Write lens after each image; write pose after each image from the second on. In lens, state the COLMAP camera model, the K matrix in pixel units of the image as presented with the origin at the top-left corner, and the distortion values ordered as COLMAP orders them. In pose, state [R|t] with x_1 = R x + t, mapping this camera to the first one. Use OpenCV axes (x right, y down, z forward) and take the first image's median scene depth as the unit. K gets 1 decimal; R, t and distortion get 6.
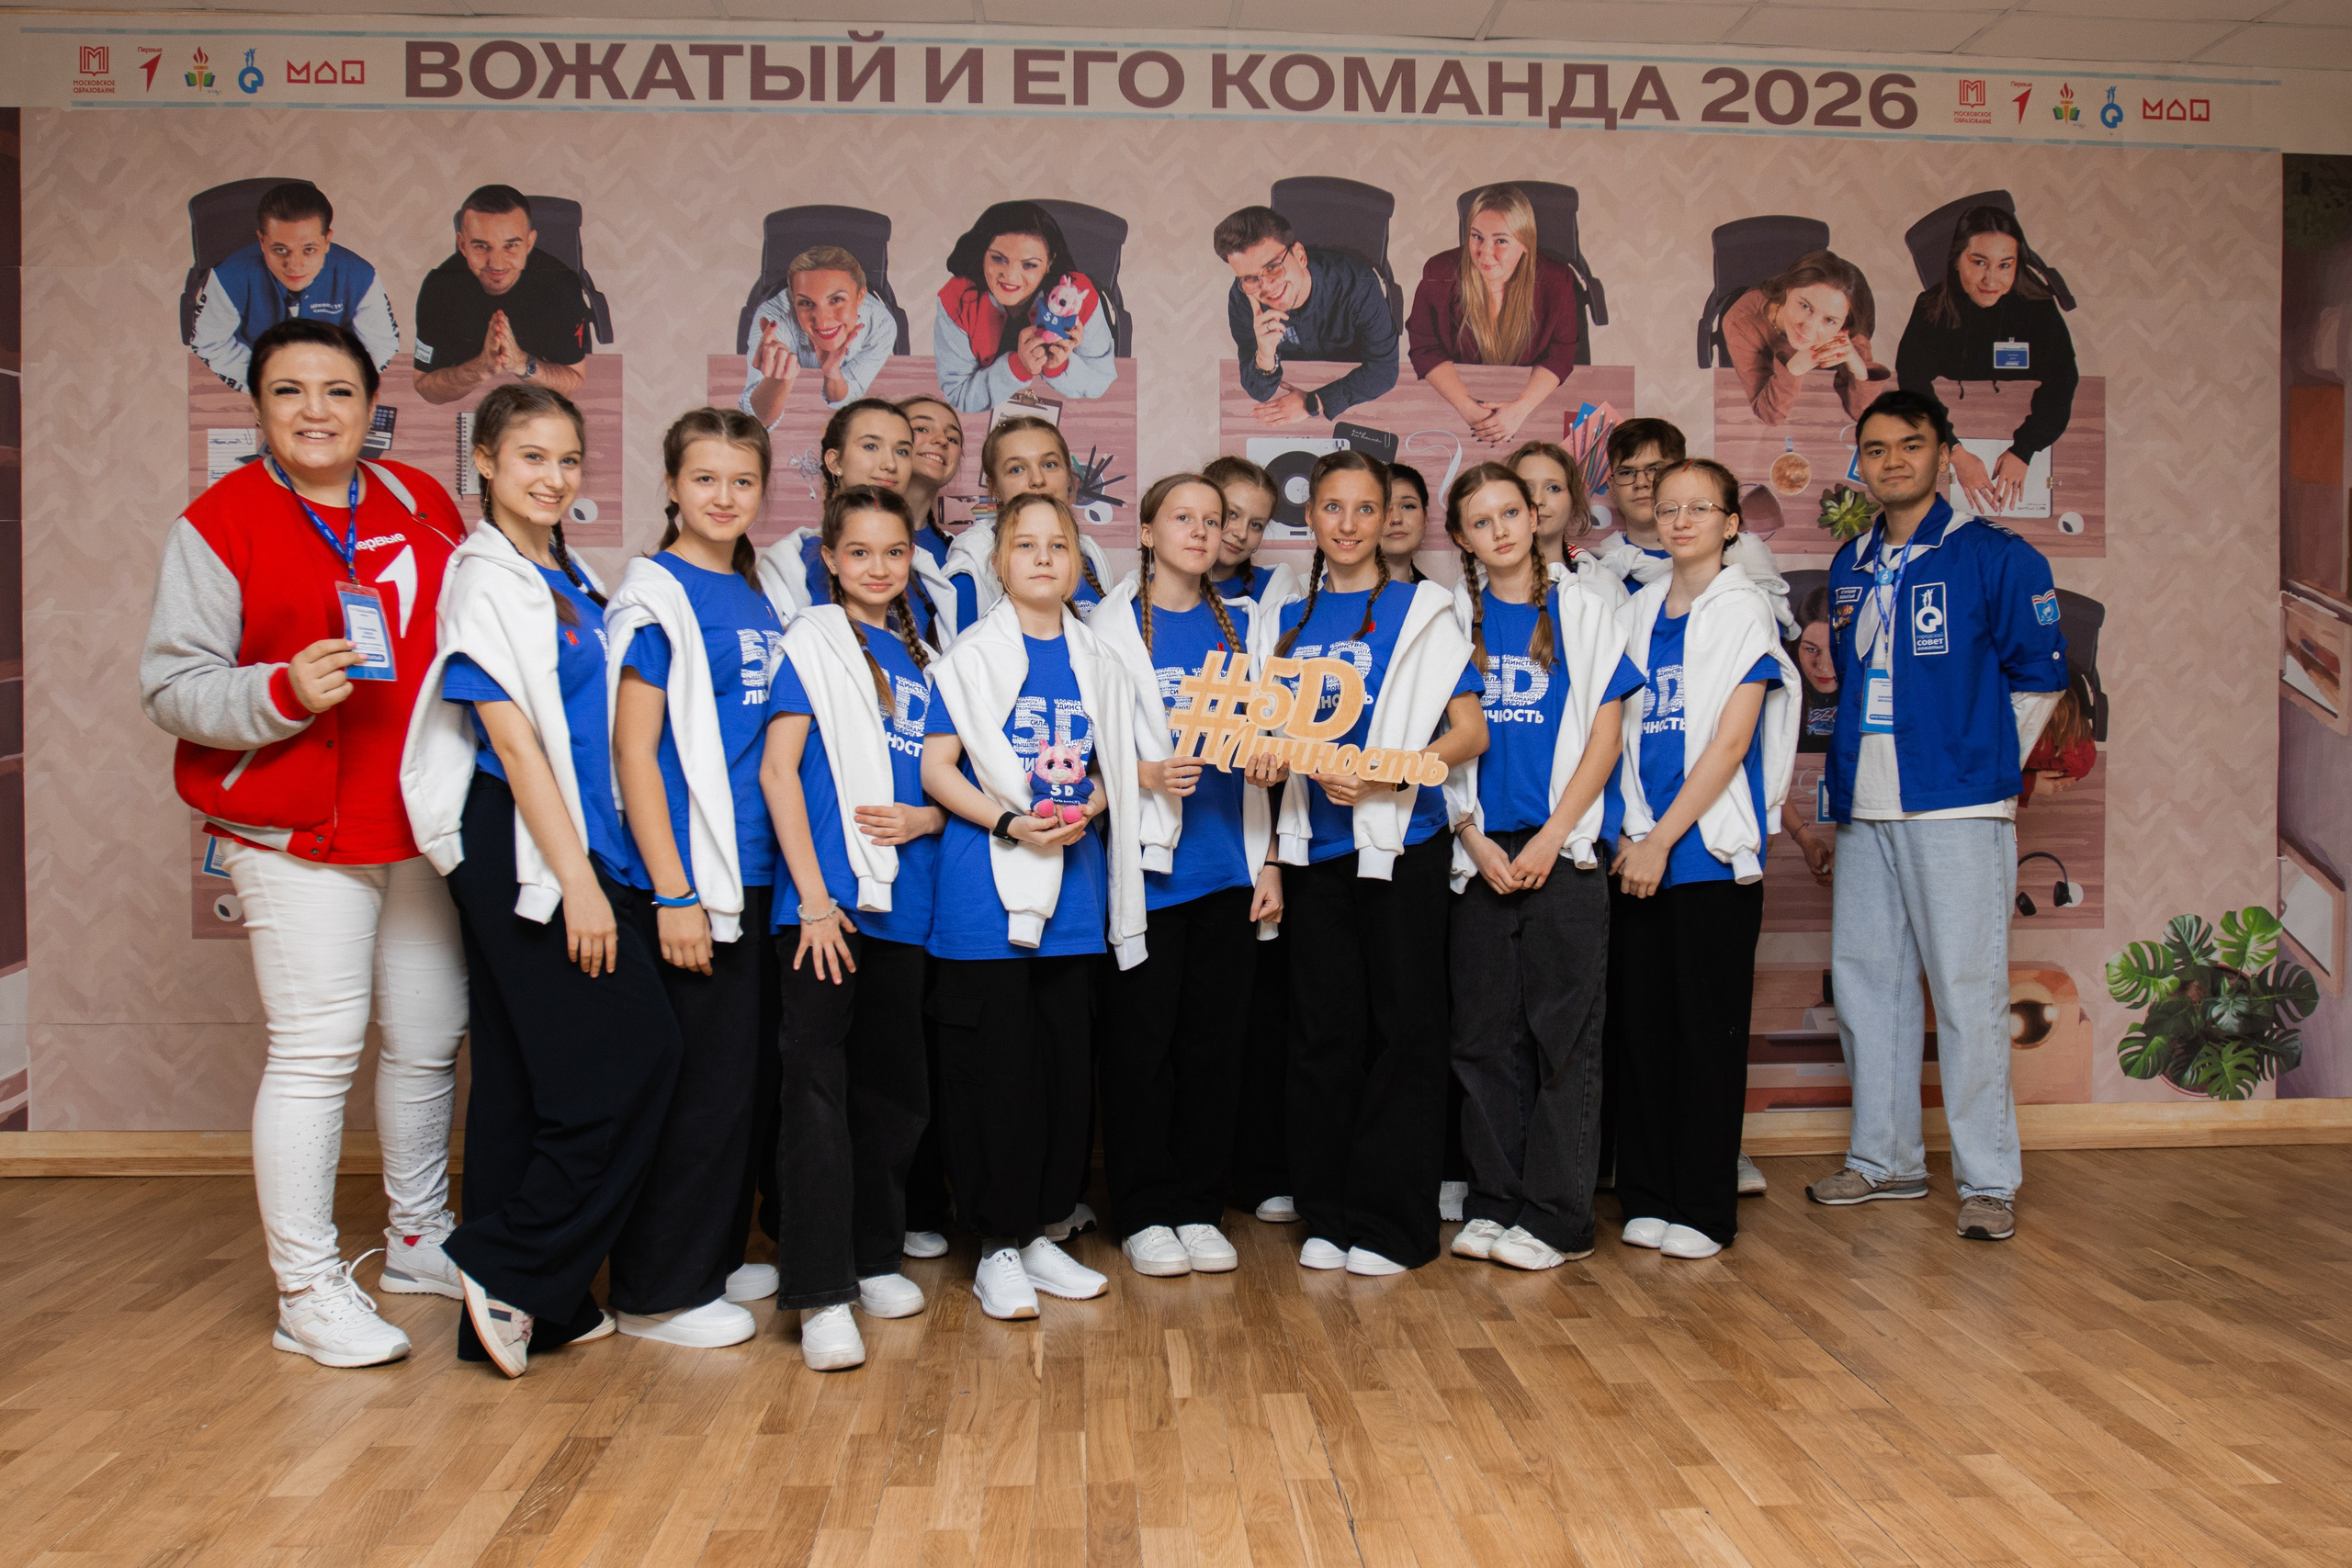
lens RADIAL K [[1887.4, 0, 1217.4], [0, 1887.4, 762.2], [0, 0, 1]] dist [-0.071682, 0.047969]
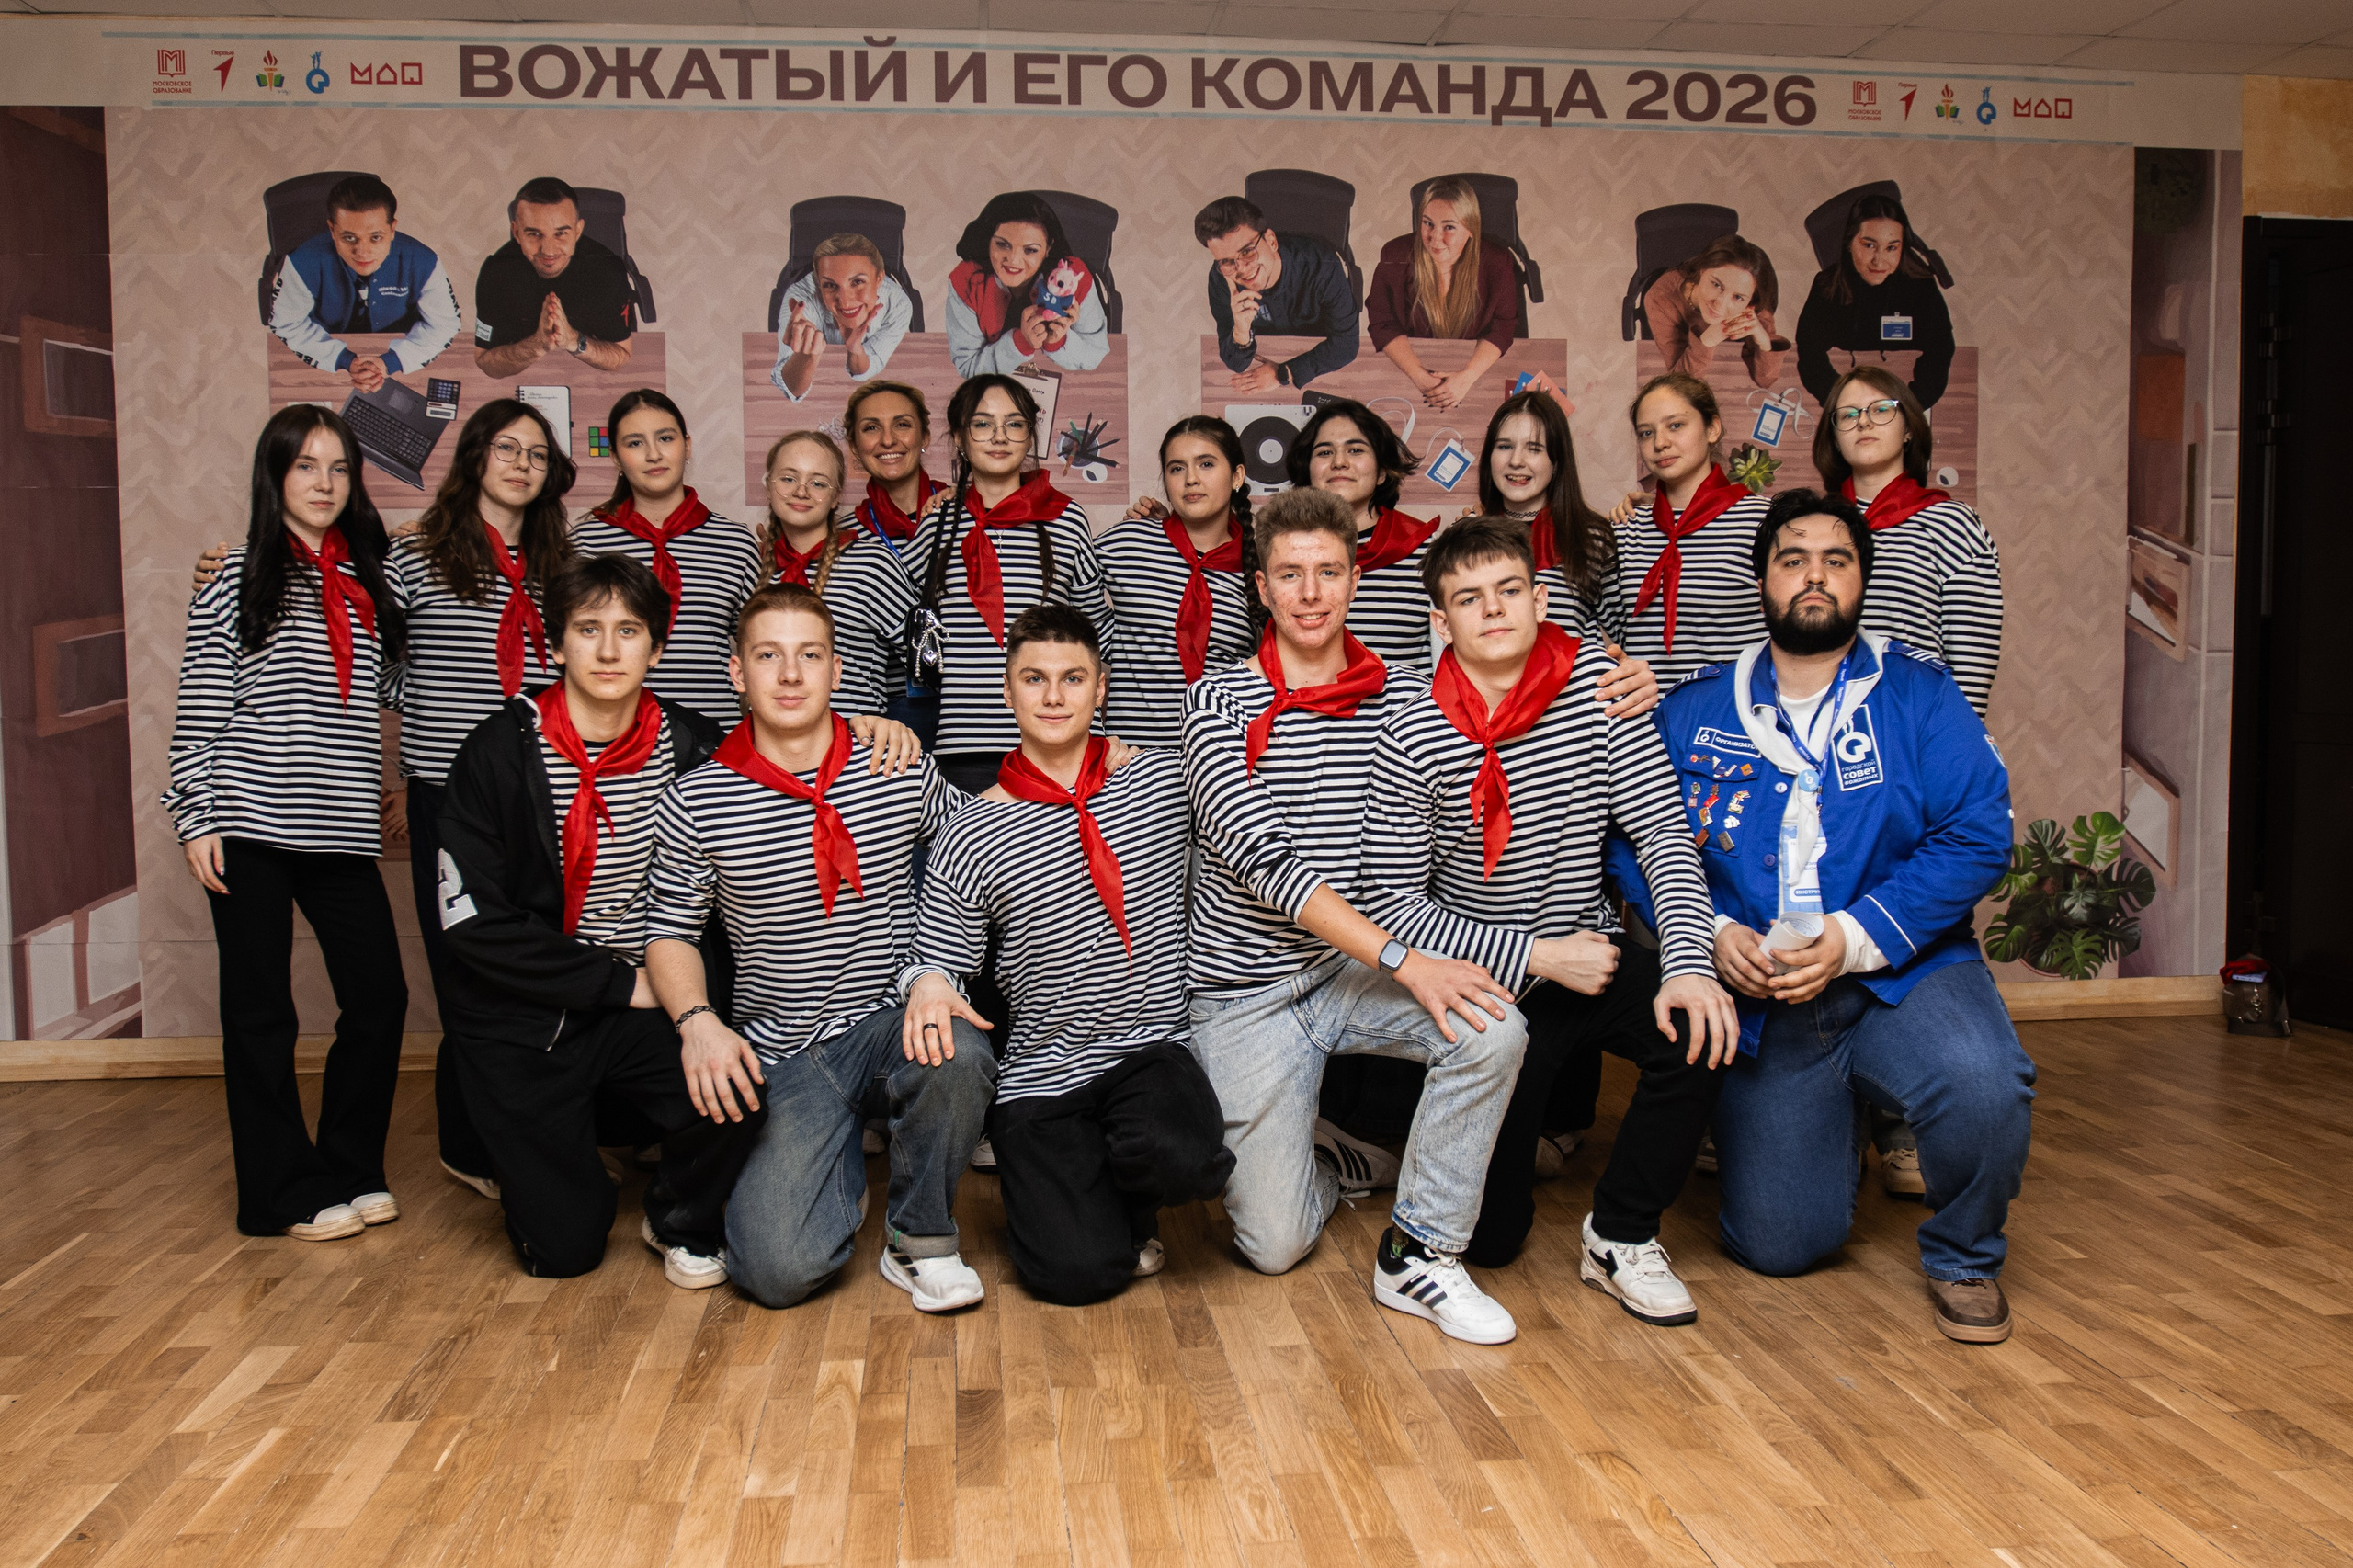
lens RADIAL K [[1921.8, 0, 1195.2], [0, 1921.8, 777.3], [0, 0, 1]] dist [-0.075663, 0.055702]
pose [[0.998975, -0.011590, 0.043763, -0.055666], [0.009324, 0.998623, 0.051628, -0.009741], [-0.044301, -0.051167, 0.997707, -0.153184]]
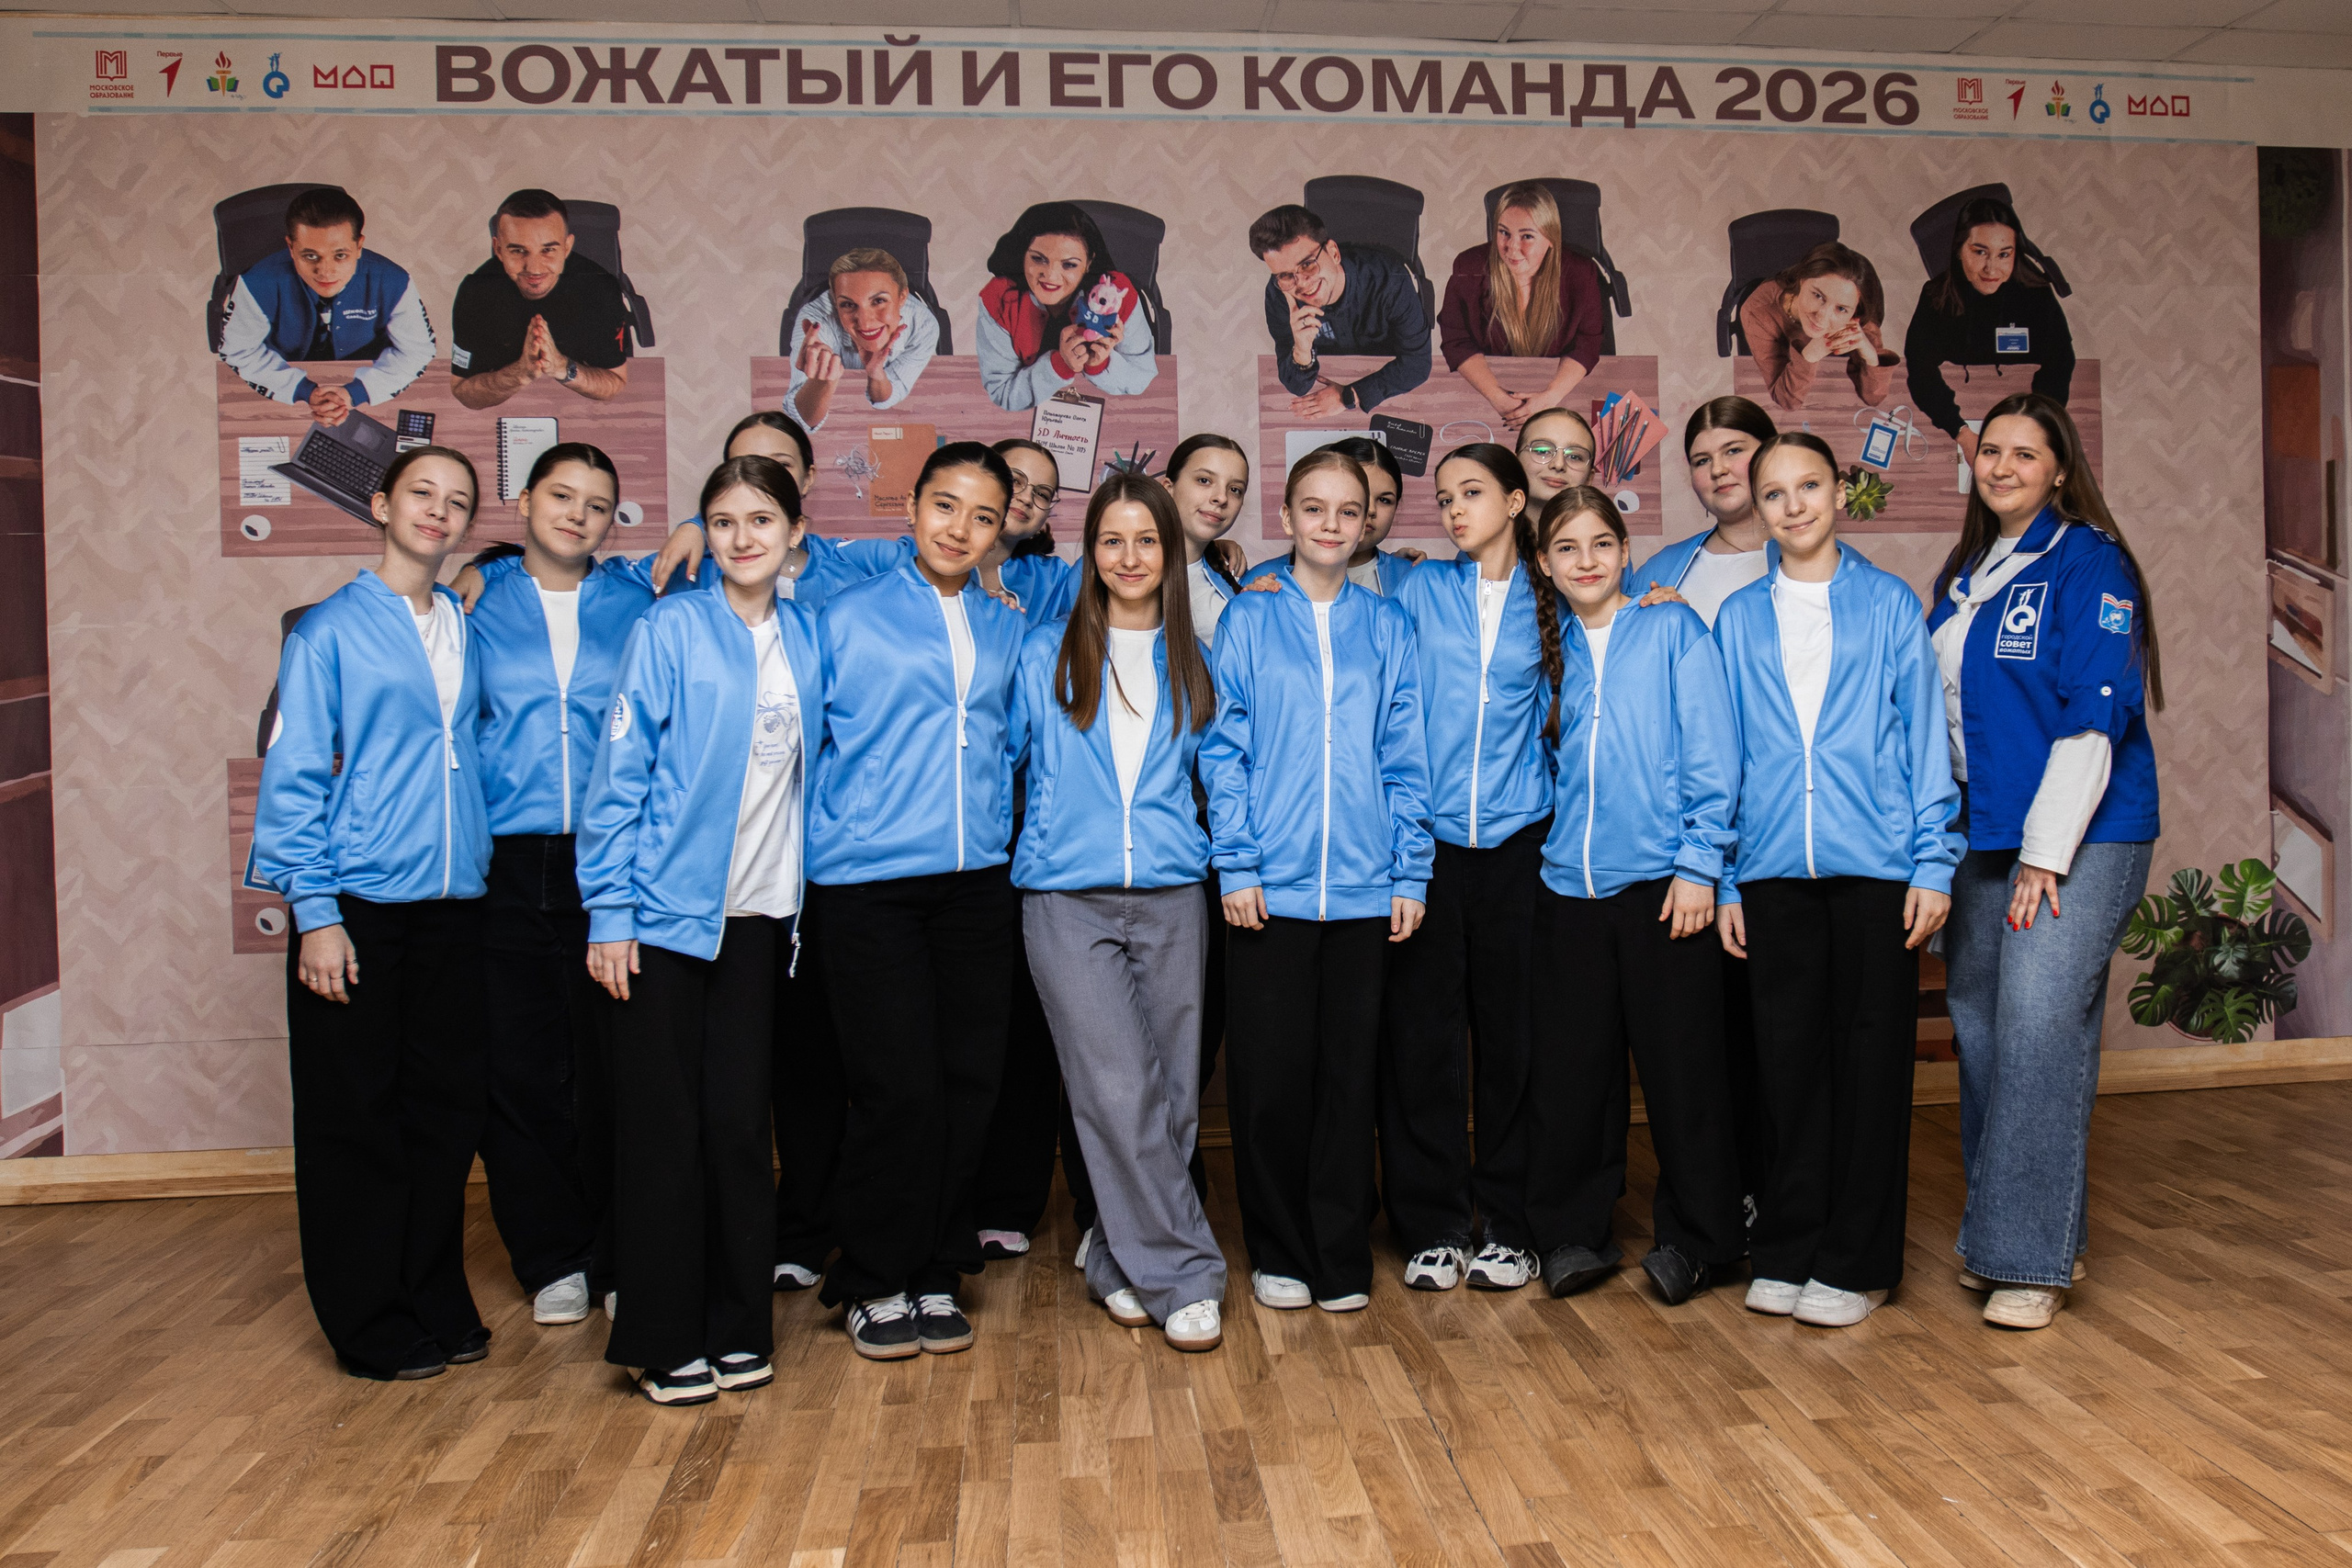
lens RADIAL K [[2007.1, 0, 1361.8], [0, 2007.1, 714.3], [0, 0, 1]] dist [-0.073459, 0.049997]
pose [[0.996609, -0.024212, 0.078642, -0.033191], [0.024652, 0.999685, -0.004626, -0.012324], [-0.078505, 0.006549, 0.996892, -0.090150]]
